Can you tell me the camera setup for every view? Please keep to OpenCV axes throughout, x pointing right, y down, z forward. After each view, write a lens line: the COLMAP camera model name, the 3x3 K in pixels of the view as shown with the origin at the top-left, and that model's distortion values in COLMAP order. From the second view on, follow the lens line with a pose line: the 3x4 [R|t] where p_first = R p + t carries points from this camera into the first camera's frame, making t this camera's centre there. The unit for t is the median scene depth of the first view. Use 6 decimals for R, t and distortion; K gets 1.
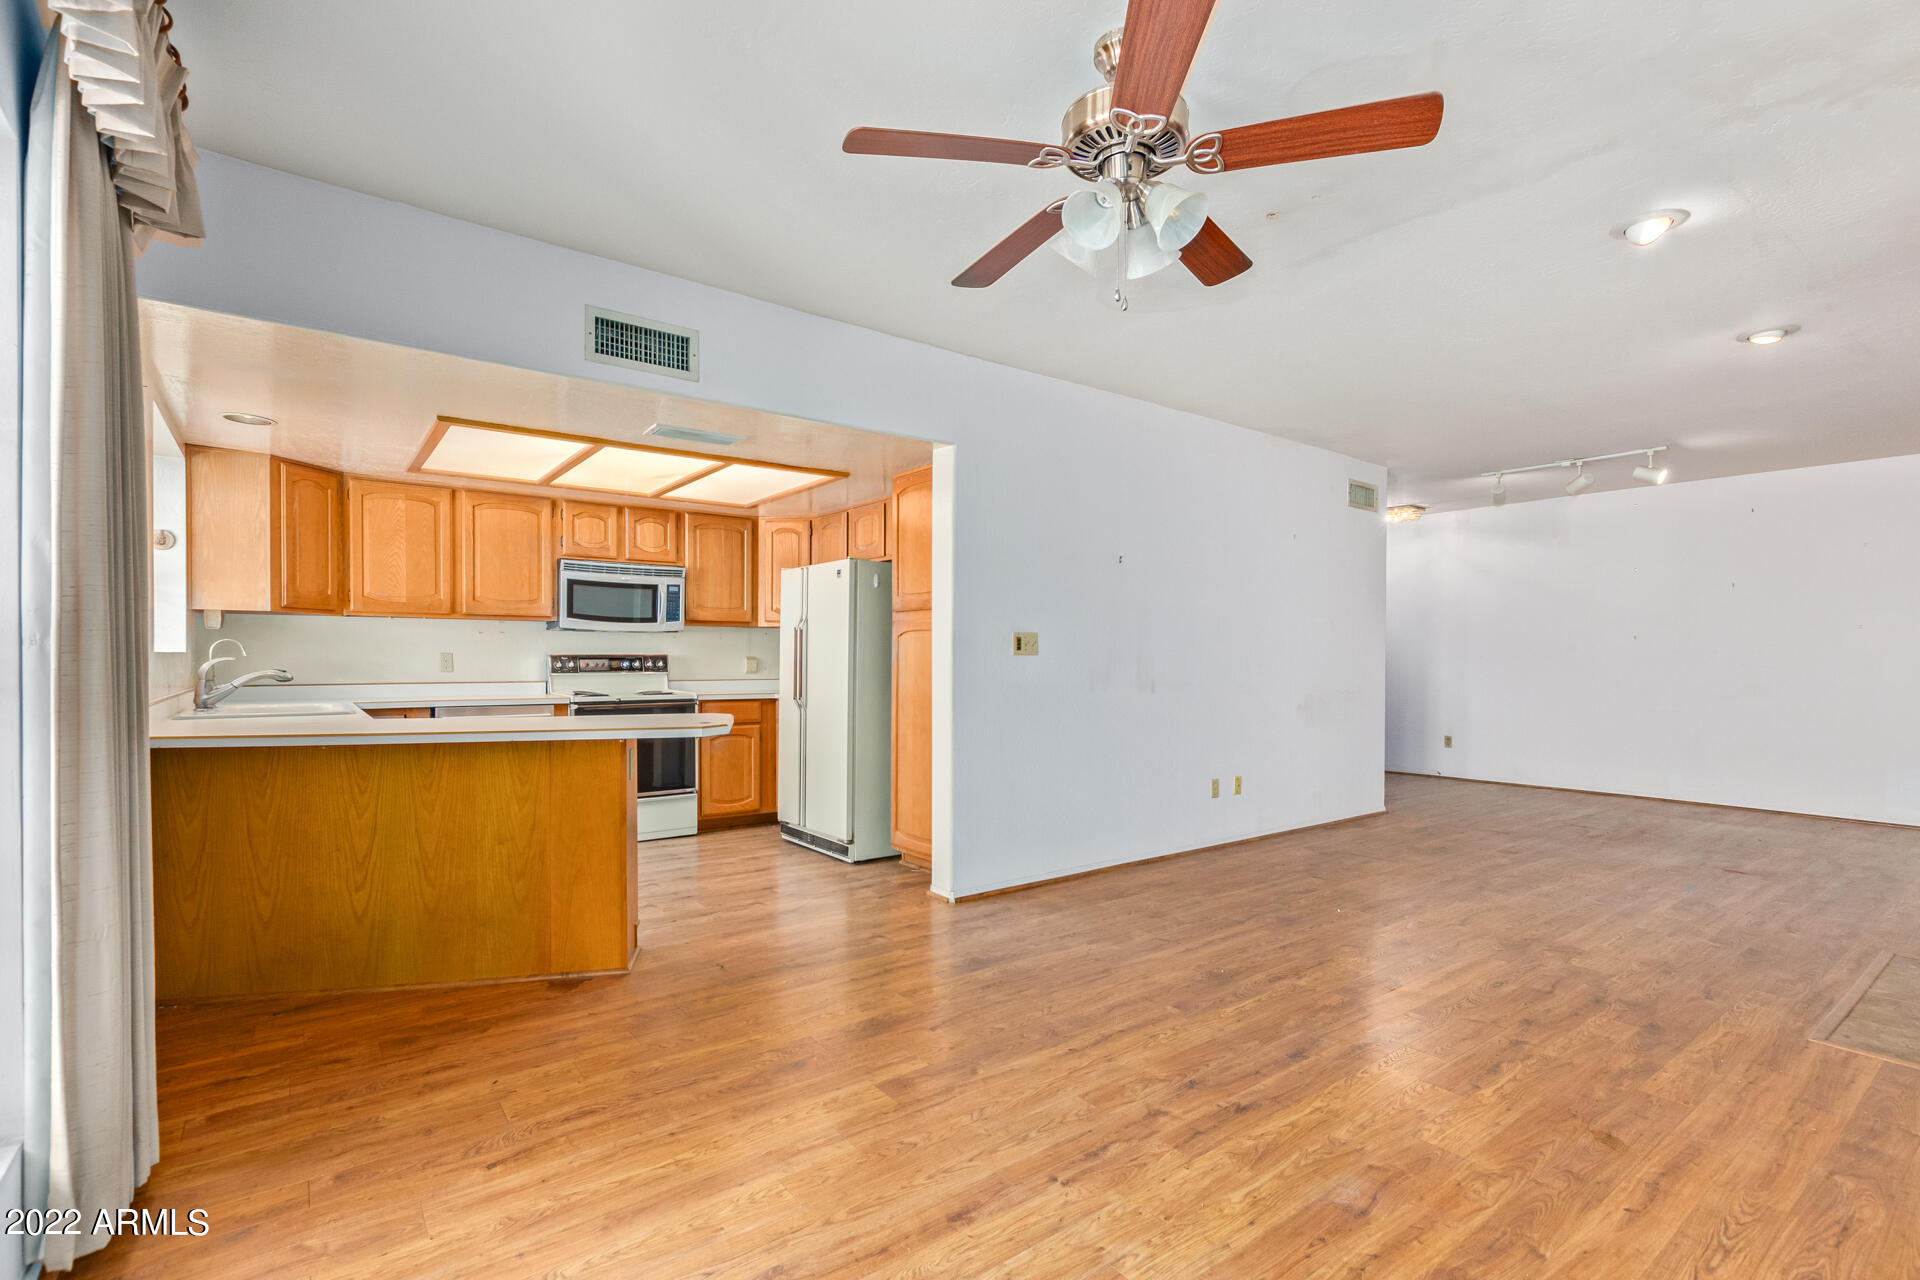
lens RADIAL K [[905.6, 0, 964.3], [0, 905.6, 673.3], [0, 0, 1]] dist [0.016981, 0.000463]
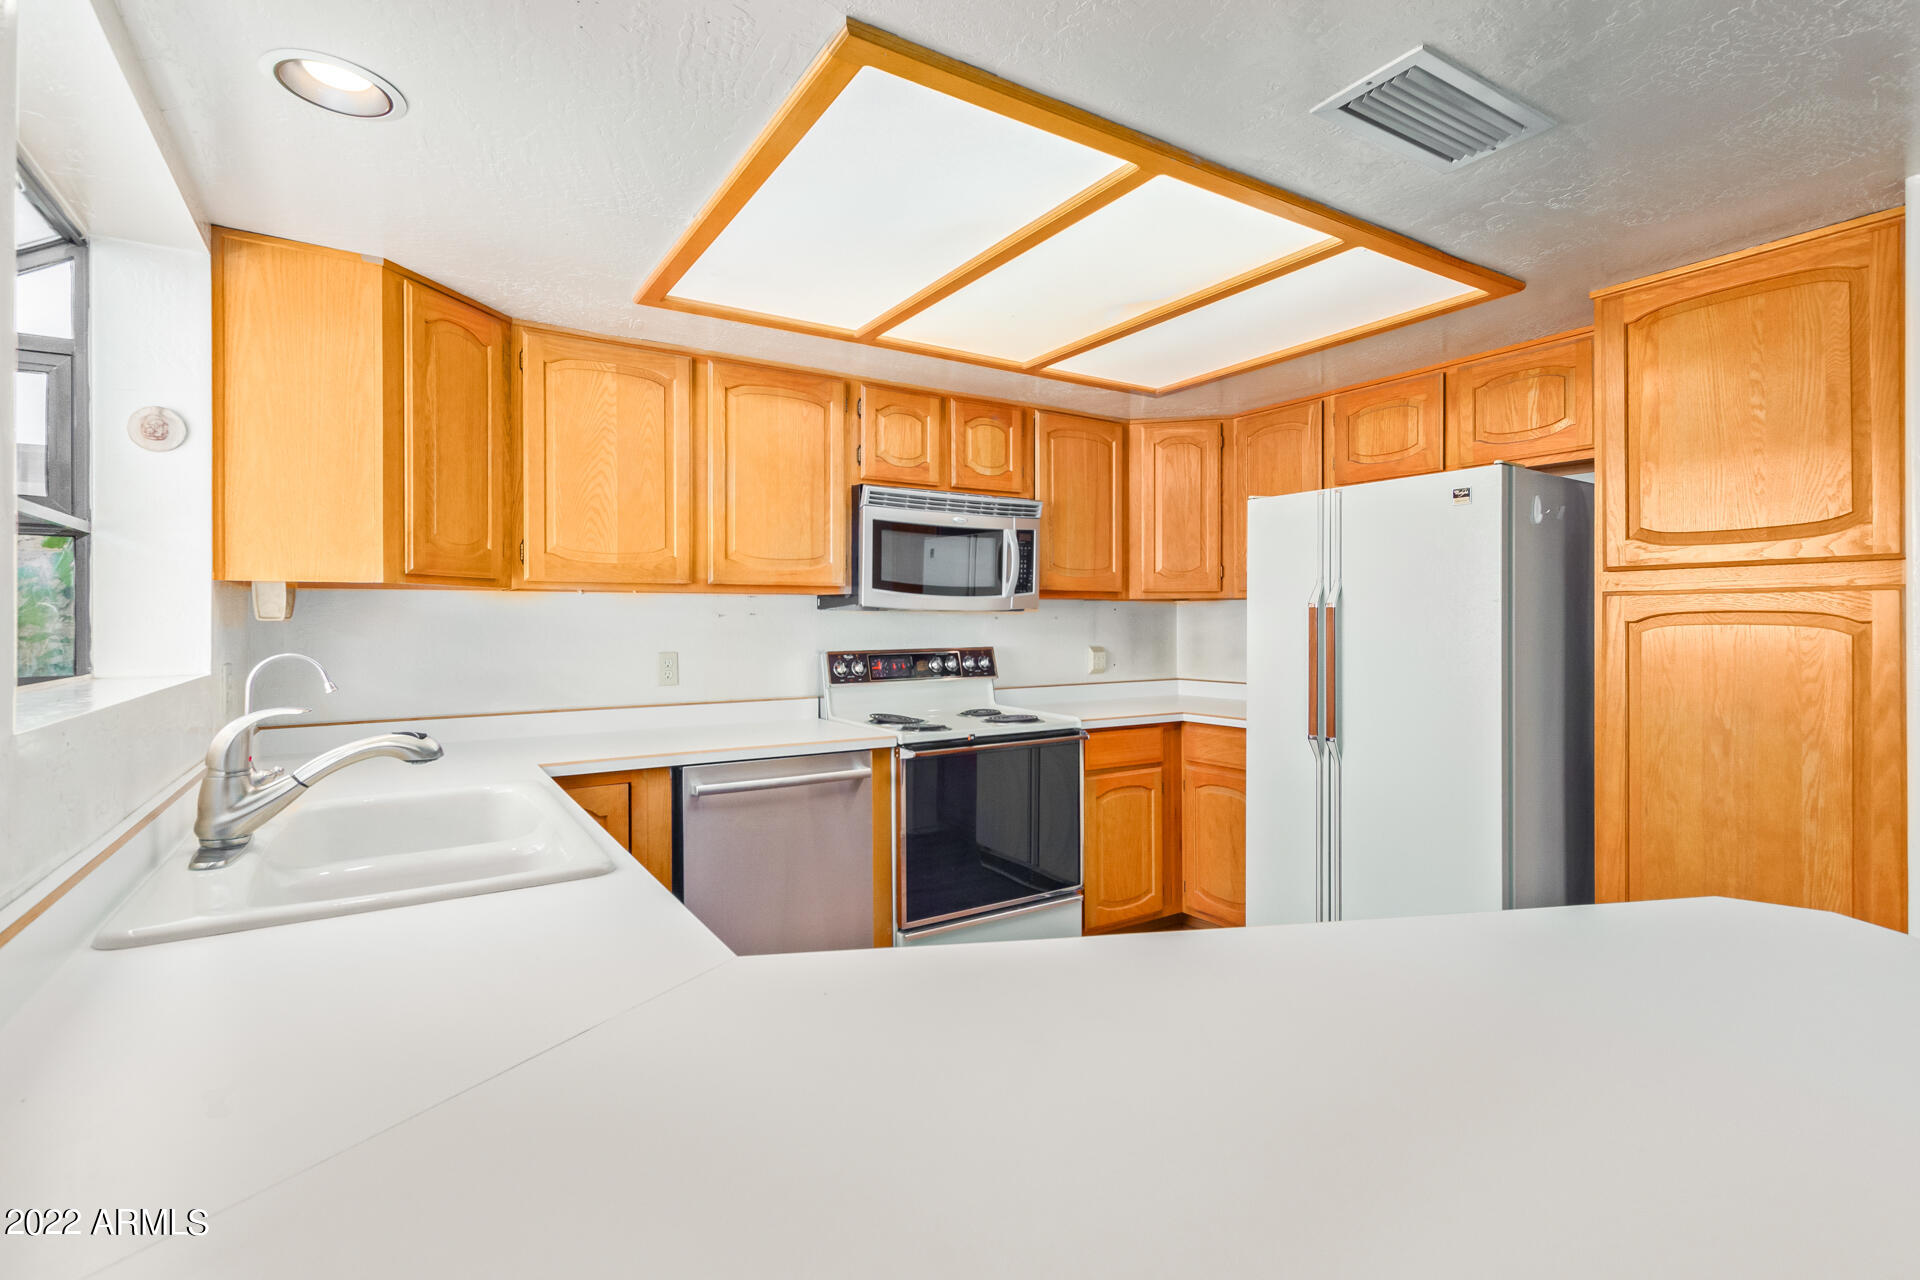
lens RADIAL K [[905.6, 0, 960.8], [0, 905.6, 623.2], [0, 0, 1]] dist [0.016981, 0.000463]
pose [[0.997272, -0.005797, -0.073589, -0.339080], [0.004770, 0.999889, -0.014117, -0.031232], [0.073662, 0.013728, 0.997189, 0.439214]]
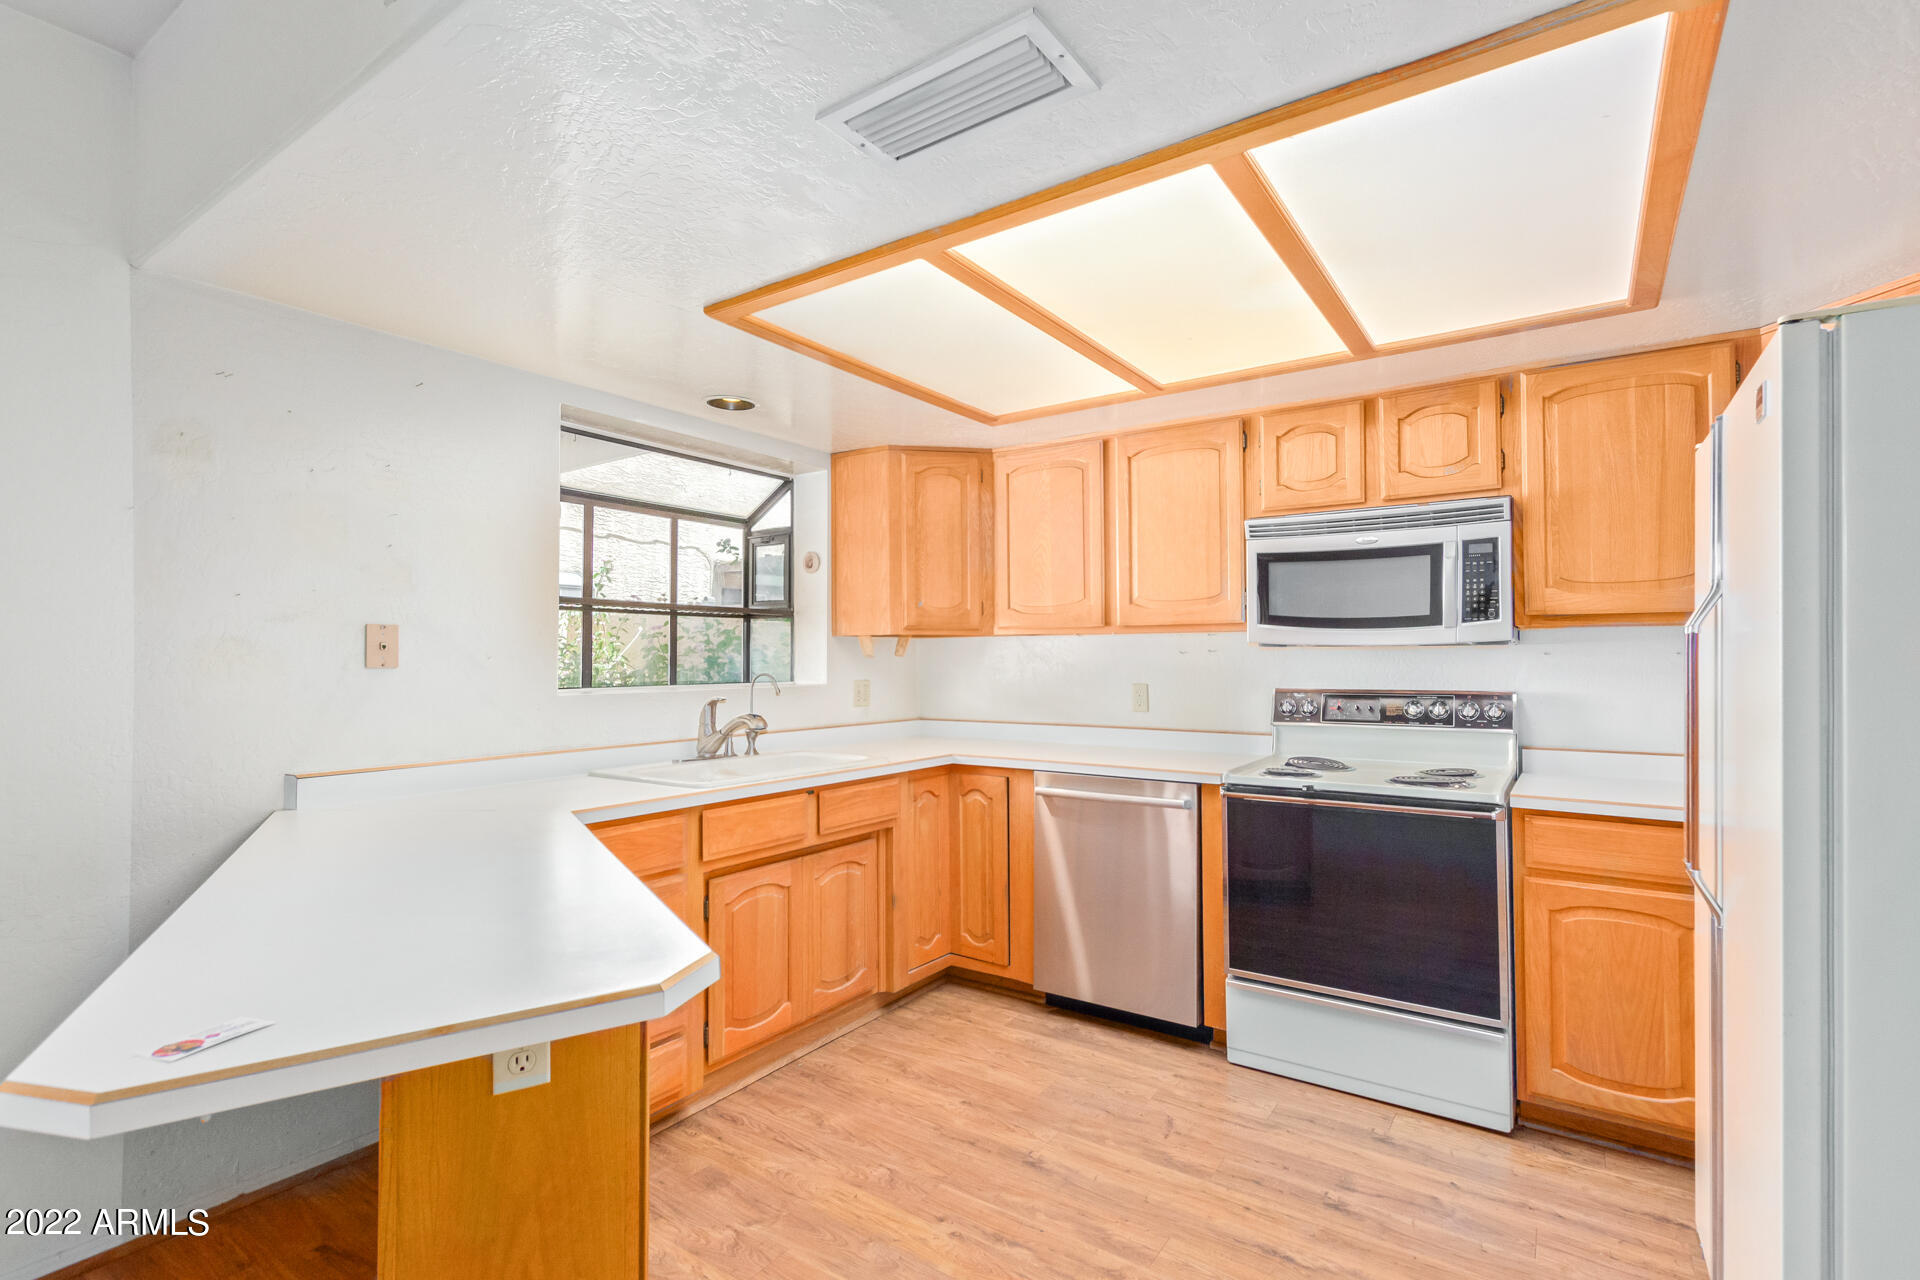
lens RADIAL K [[905.6, 0, 963.4], [0, 905.6, 633.7], [0, 0, 1]] dist [0.016981, 0.000463]
pose [[0.316268, -0.031900, -0.948134, 0.028067], [-0.015068, 0.999139, -0.038643, -0.031046], [0.948550, 0.026508, 0.315515, 0.654041]]
